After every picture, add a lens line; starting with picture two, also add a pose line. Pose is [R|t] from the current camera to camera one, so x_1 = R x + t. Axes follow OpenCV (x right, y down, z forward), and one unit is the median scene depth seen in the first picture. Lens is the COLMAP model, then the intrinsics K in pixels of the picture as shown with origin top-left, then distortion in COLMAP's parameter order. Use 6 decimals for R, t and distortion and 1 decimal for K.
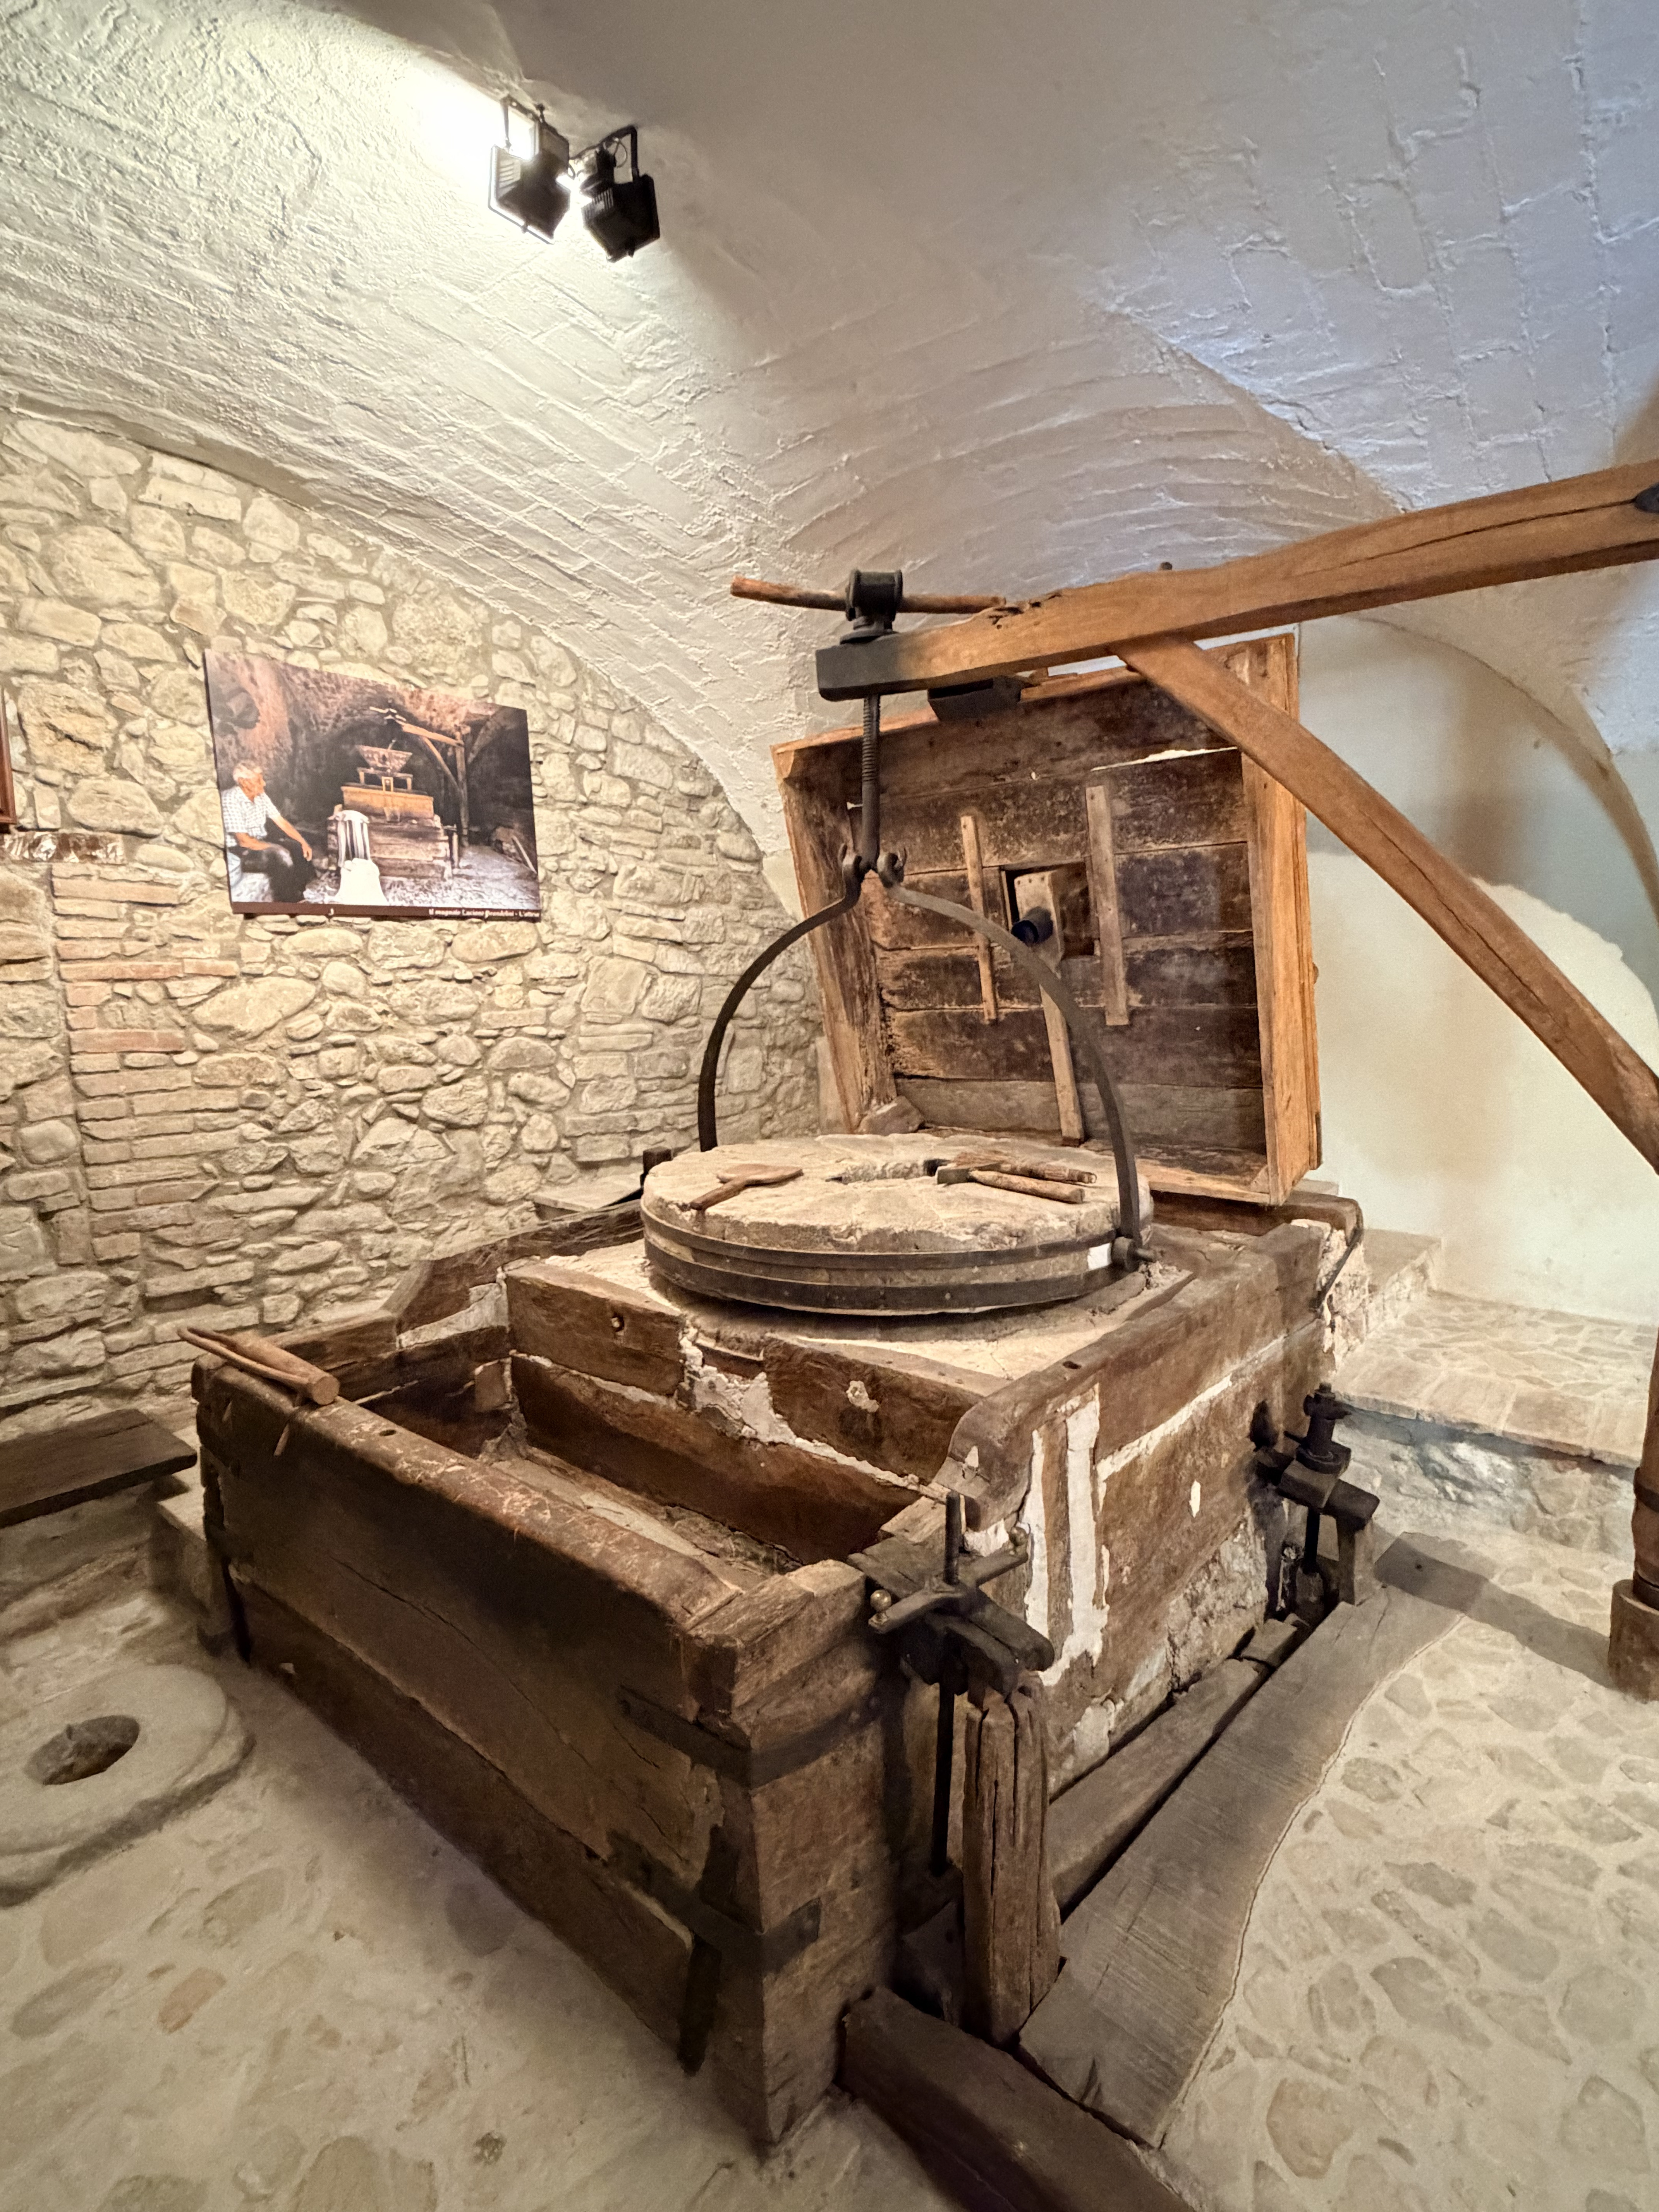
lens RADIAL K [[1084.3, 0, 831.9], [0, 1084.3, 1104.7], [0, 0, 1]] dist [0.005581, 0.000901]
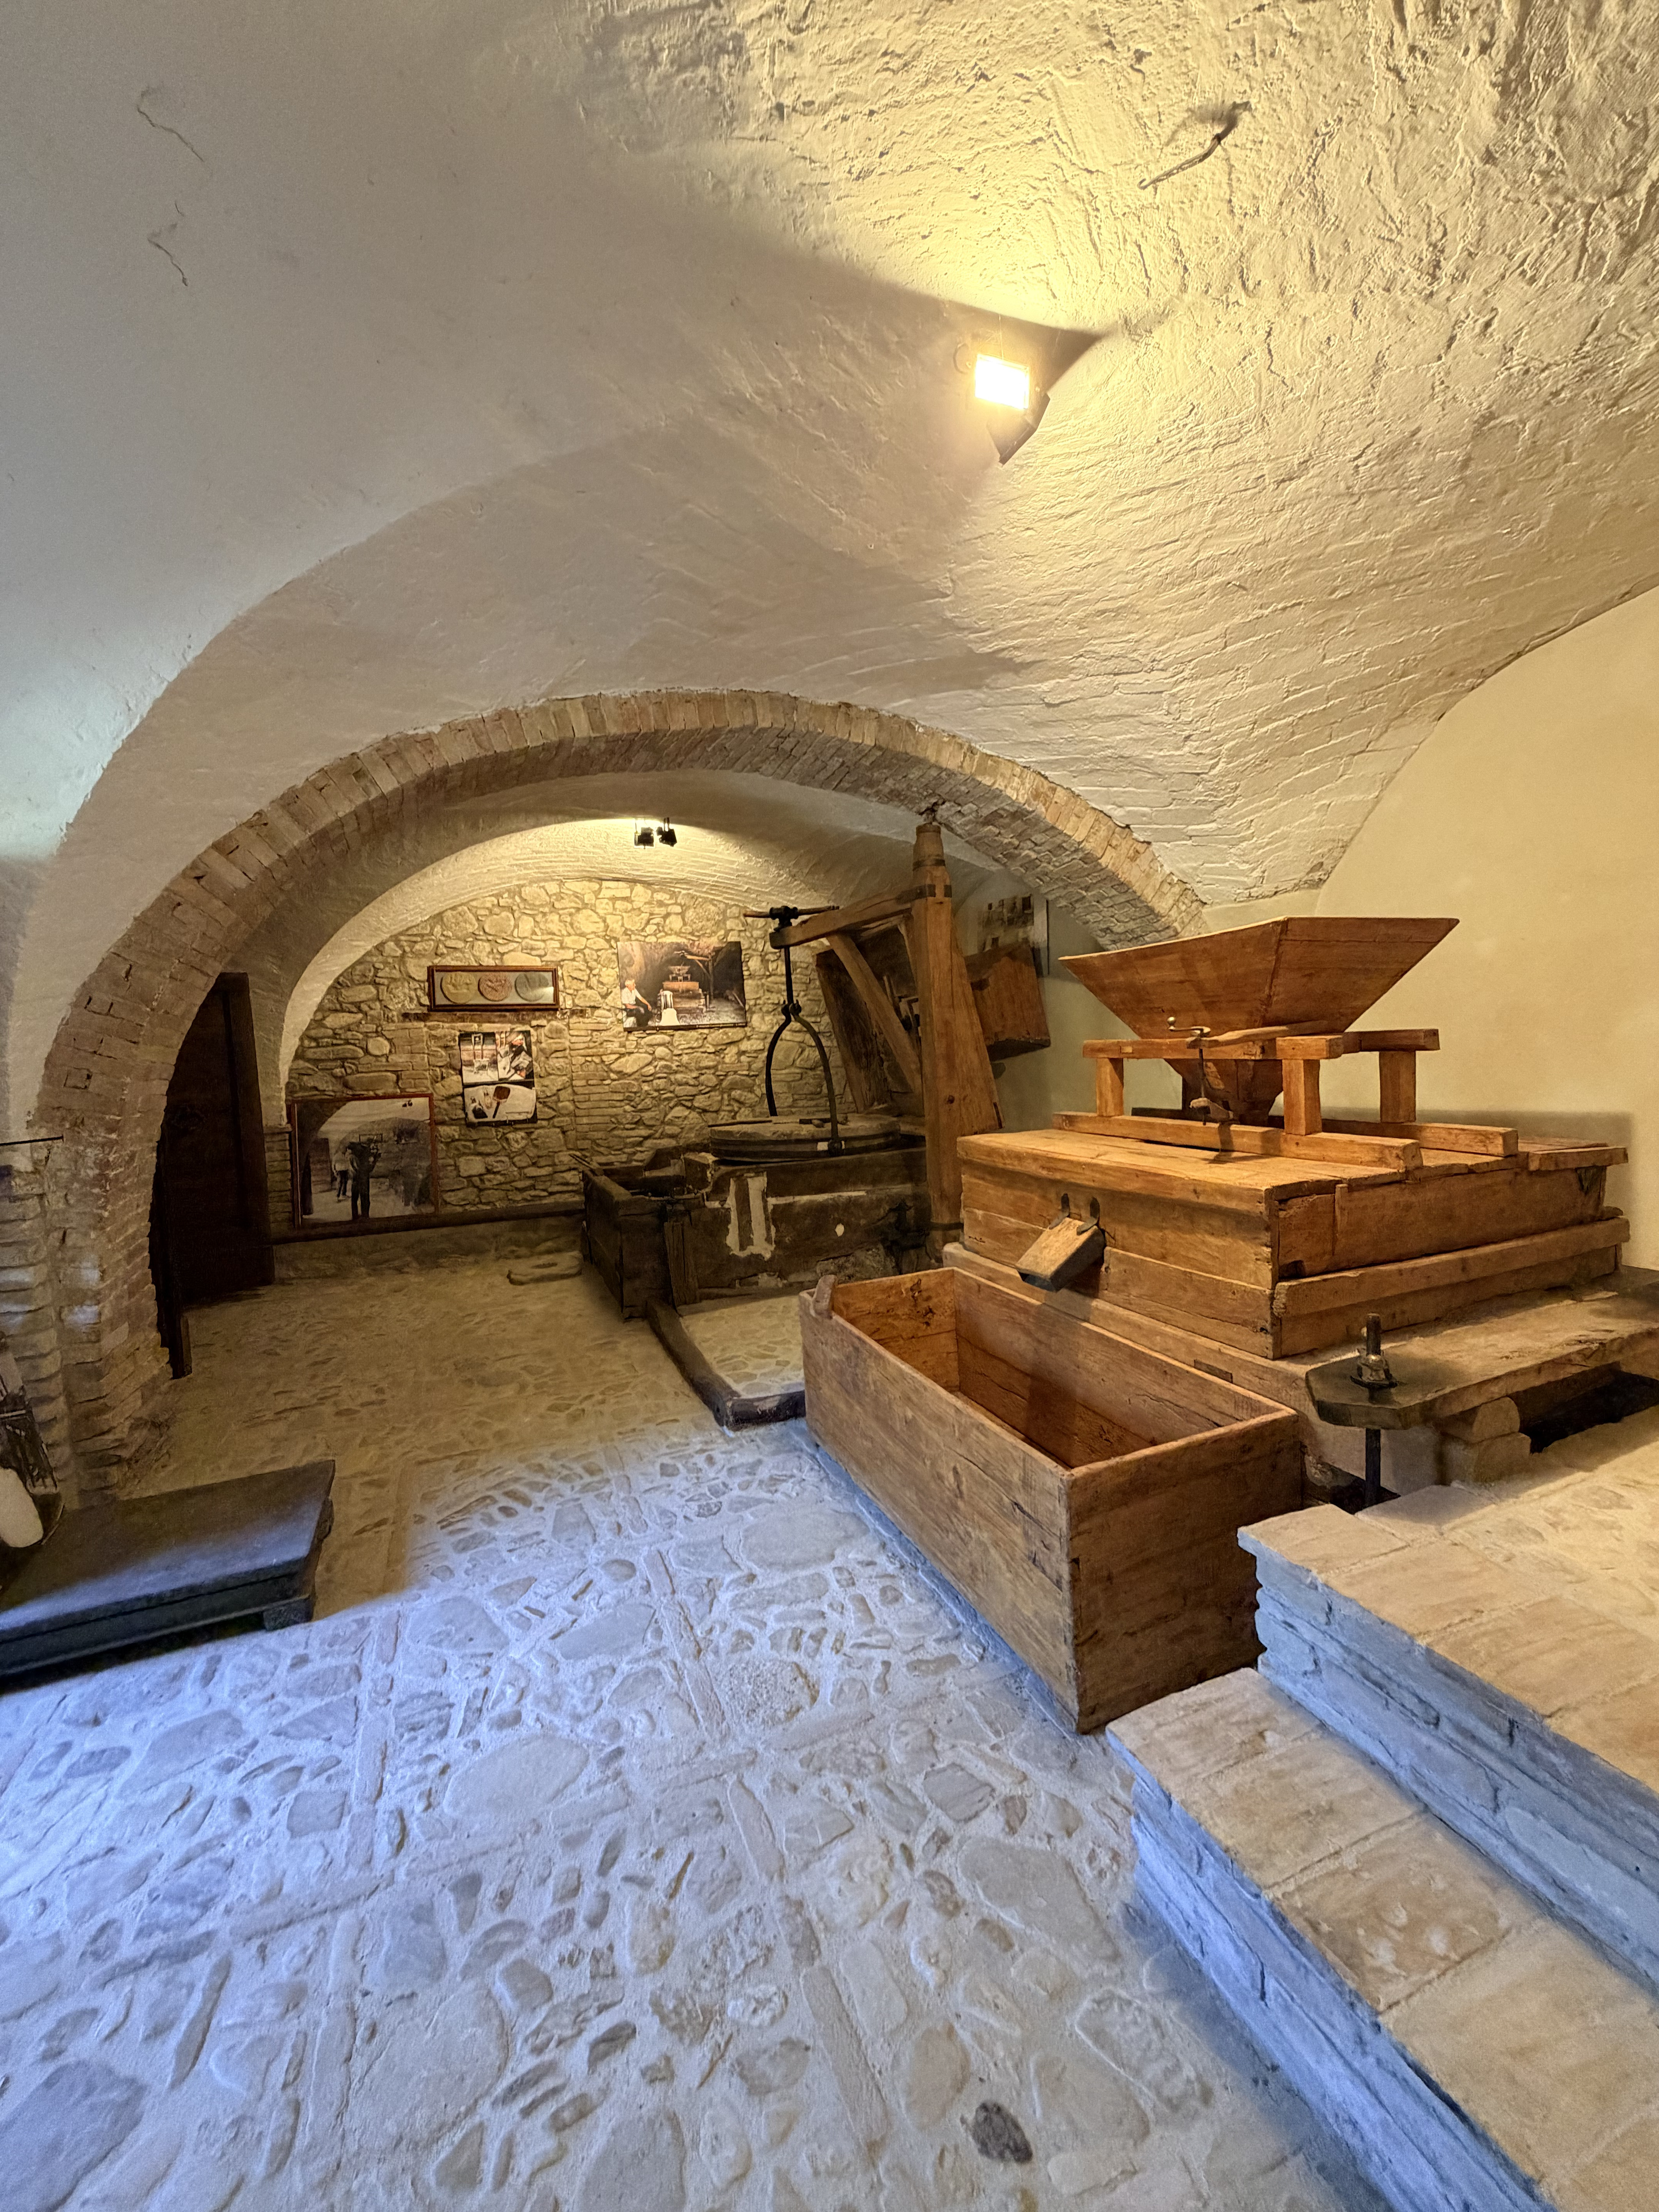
lens RADIAL K [[889.5, 0, 827.2], [0, 889.5, 1106.4], [0, 0, 1]] dist [-0.000121, -0.000005]
pose [[0.877221, 0.004490, -0.480066, 0.986598], [-0.026319, 0.998902, -0.038750, 0.091179], [0.479365, 0.046627, 0.876376, -0.740608]]
